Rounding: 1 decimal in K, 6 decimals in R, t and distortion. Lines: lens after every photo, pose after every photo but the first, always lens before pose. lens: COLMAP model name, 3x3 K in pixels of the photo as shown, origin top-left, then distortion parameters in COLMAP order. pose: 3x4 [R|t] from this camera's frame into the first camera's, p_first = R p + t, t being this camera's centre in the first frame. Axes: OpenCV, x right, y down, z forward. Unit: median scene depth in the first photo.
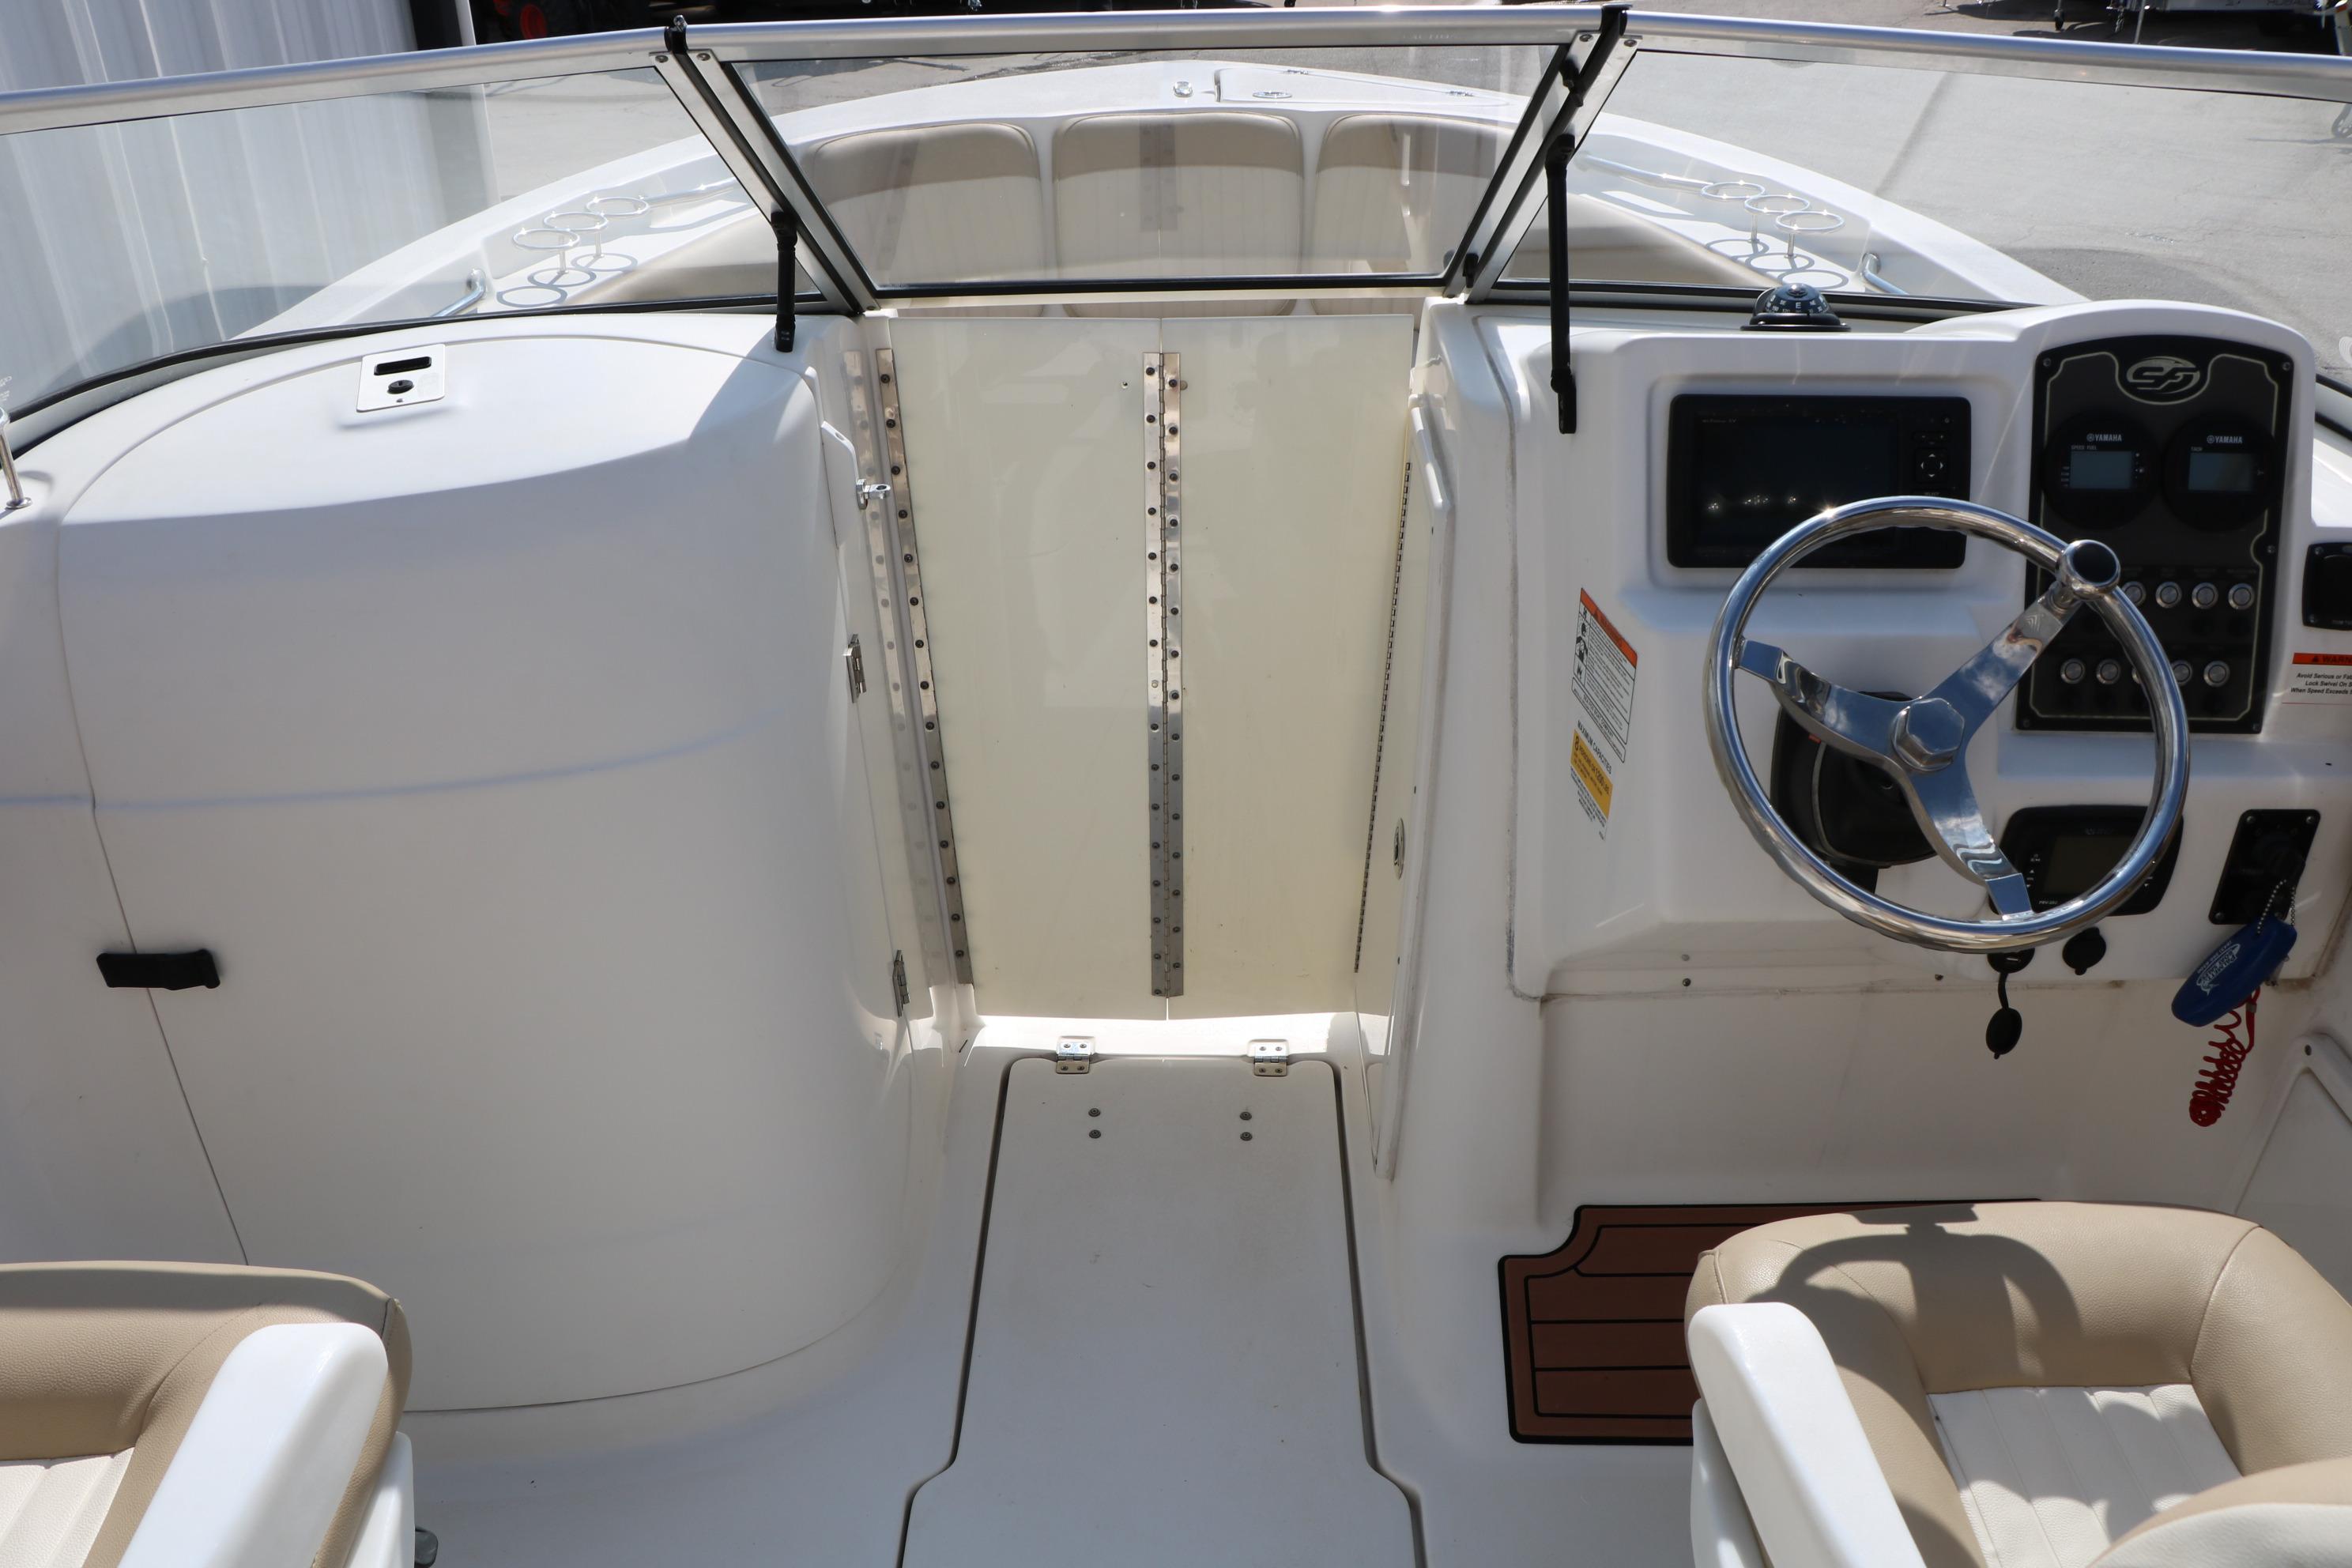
lens RADIAL K [[1930.6, 0, 1166.5], [0, 1930.6, 813.5], [0, 0, 1]] dist [-0.187332, 0.154022]
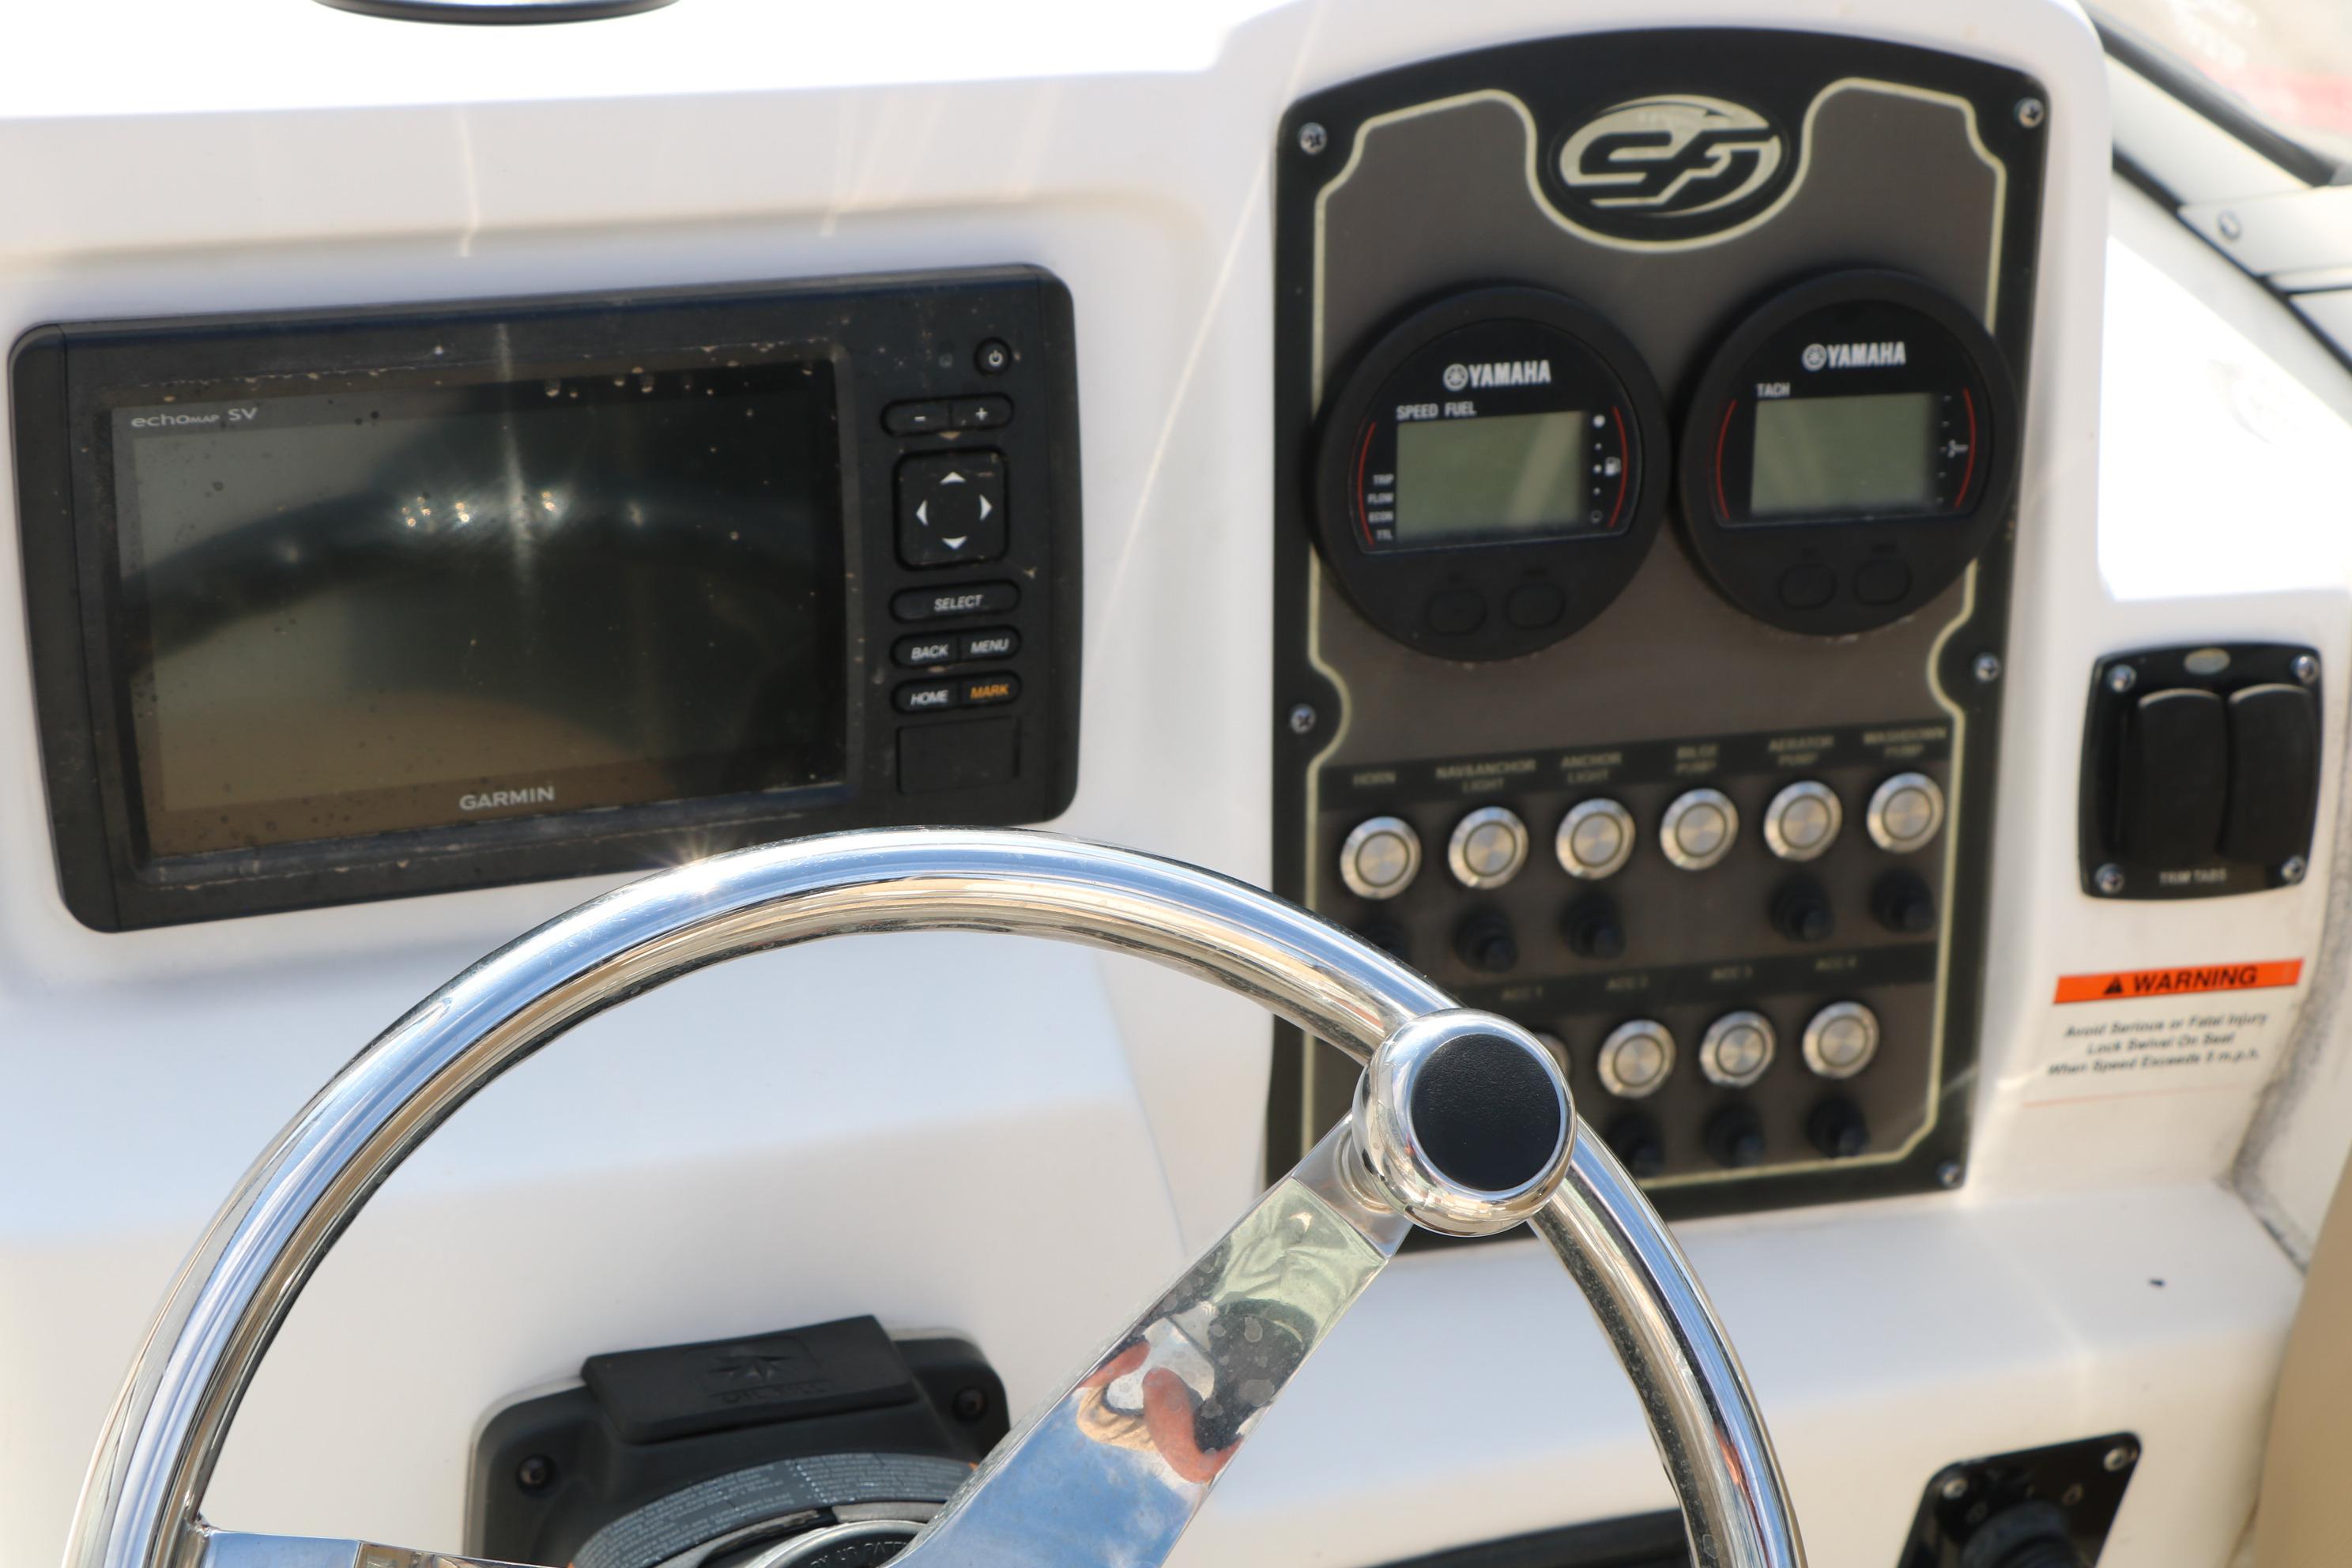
lens RADIAL K [[3777.4, 0, 1176.0], [0, 3777.4, 784.0], [0, 0, 1]] dist [0.057374, 0.376588]
pose [[0.925241, -0.103950, 0.364860, 0.216693], [0.057811, 0.989130, 0.135205, -0.221542], [-0.374948, -0.104005, 0.921193, 0.424812]]
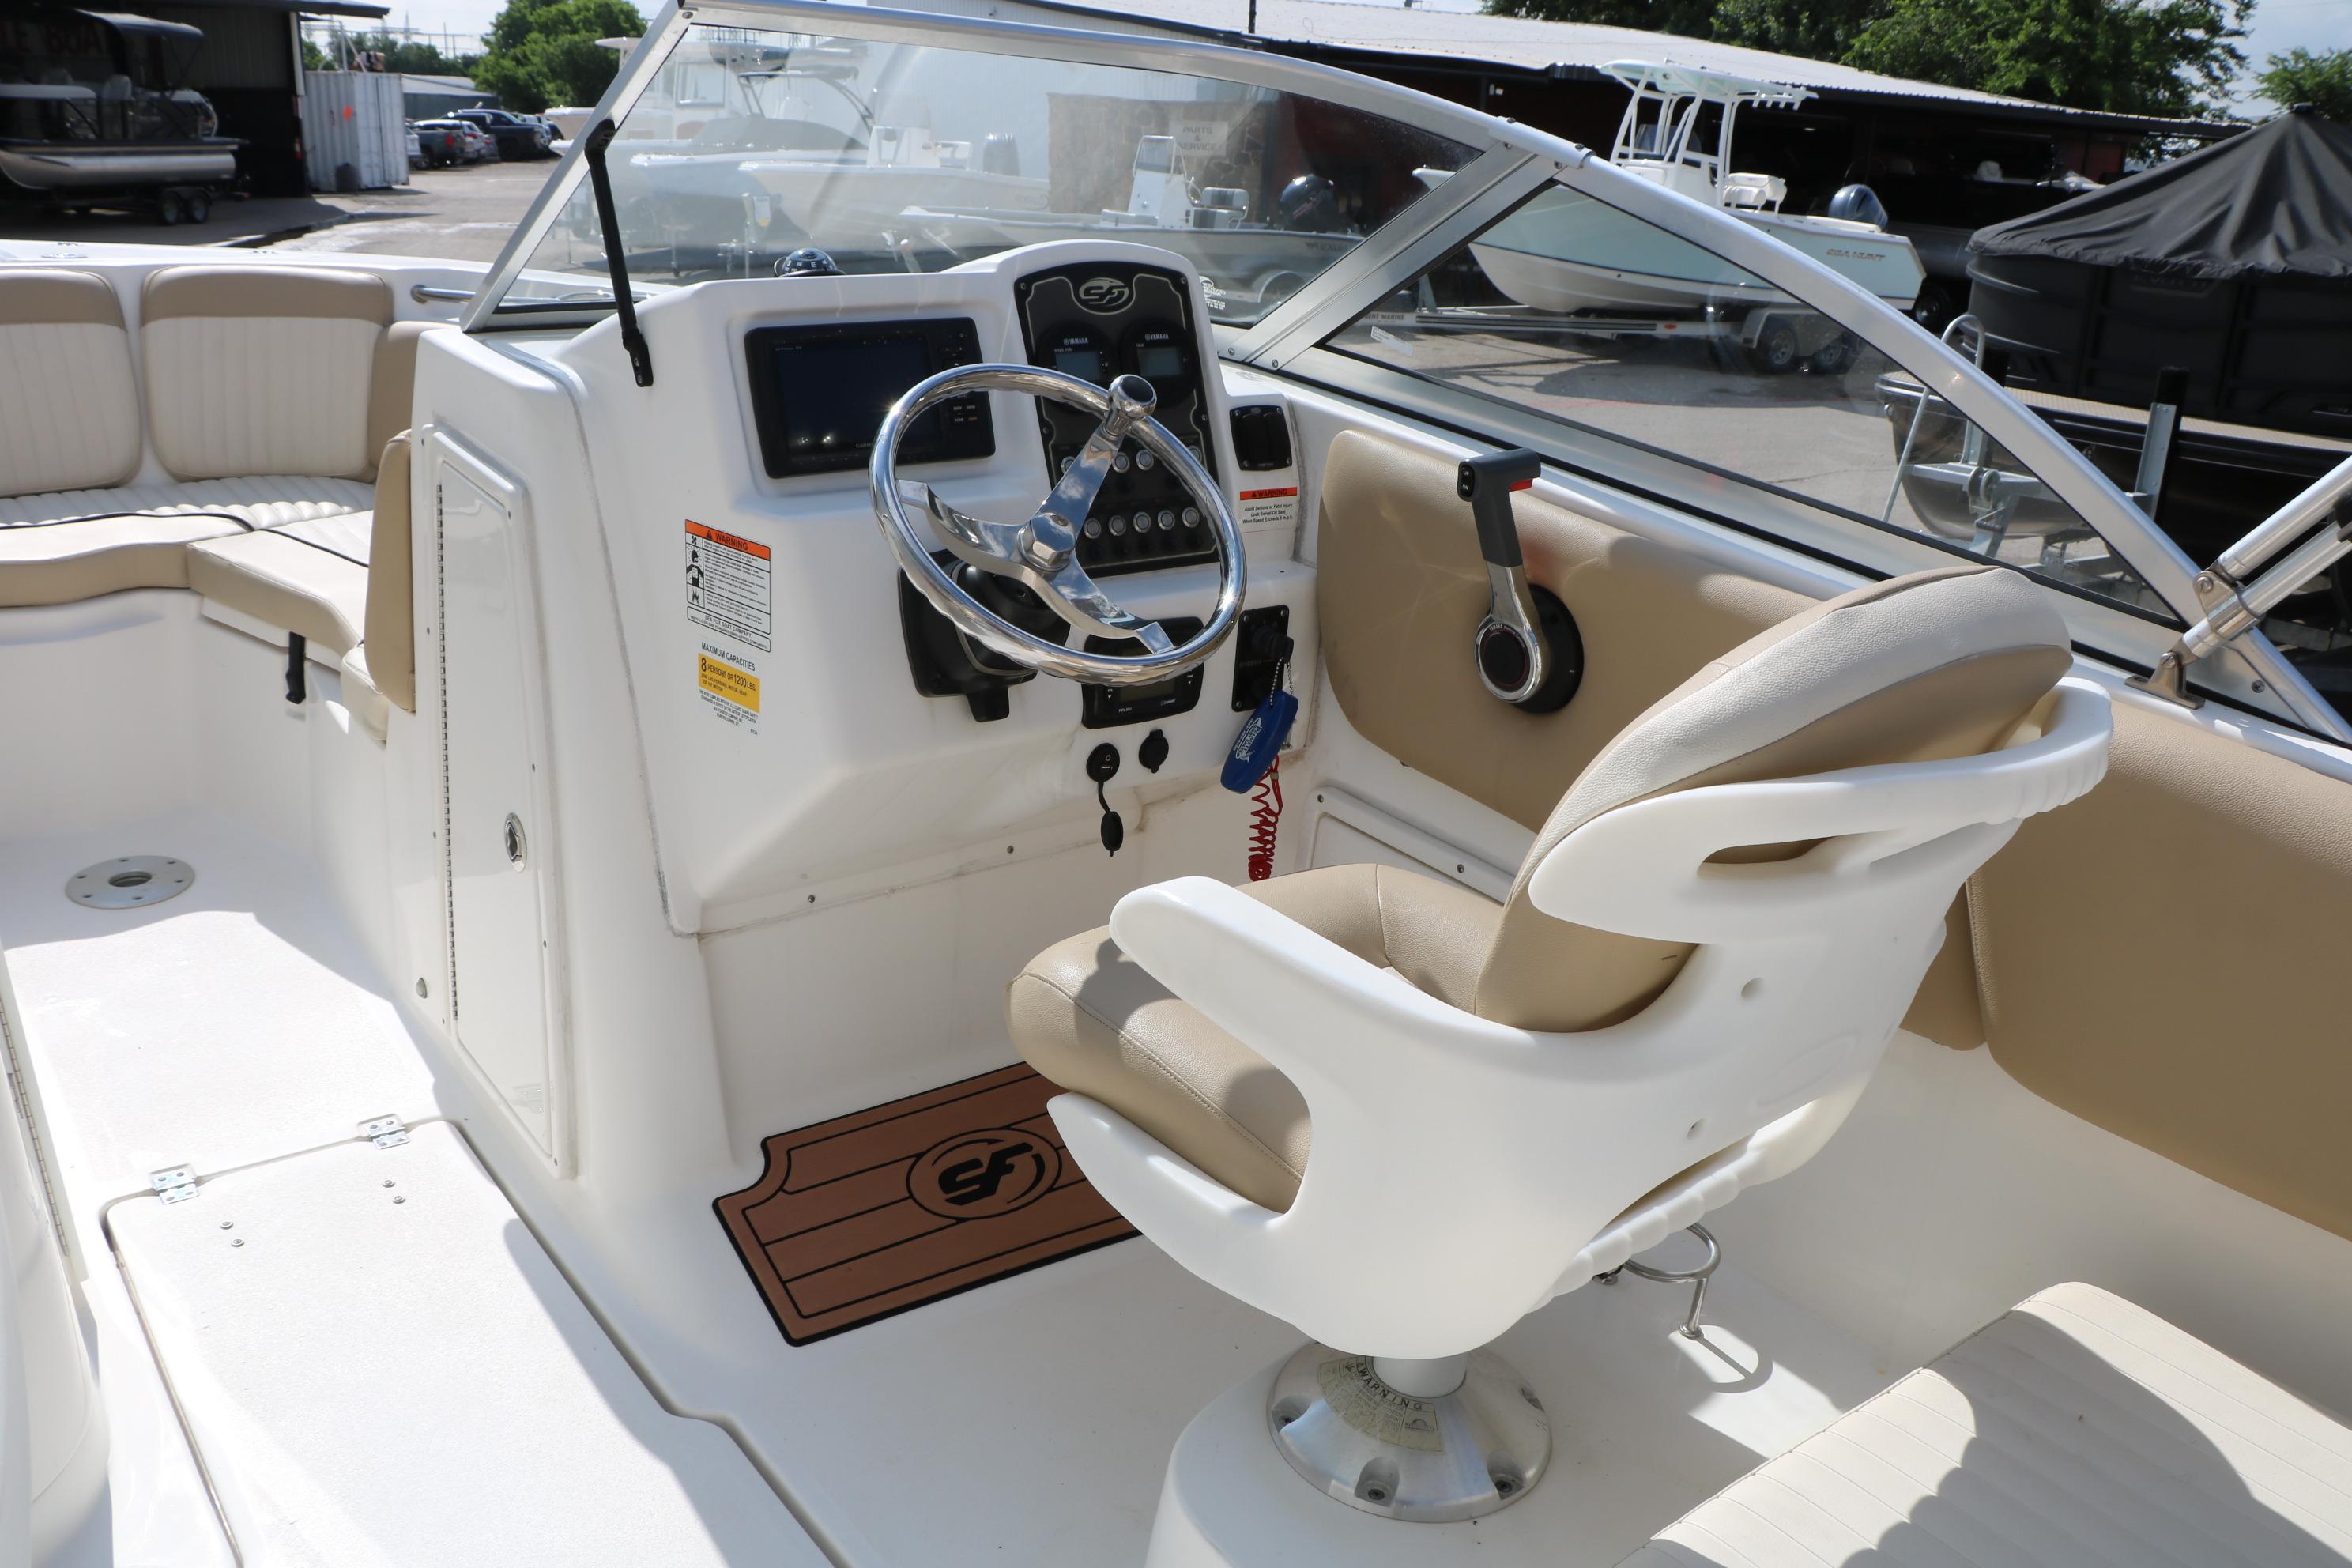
lens RADIAL K [[1930.6, 0, 1166.5], [0, 1930.6, 813.5], [0, 0, 1]] dist [-0.187332, 0.154022]
pose [[0.778344, -0.175033, 0.602946, -0.275584], [0.253374, 0.966246, -0.046584, 0.178703], [-0.574440, 0.189029, 0.796421, -0.002510]]
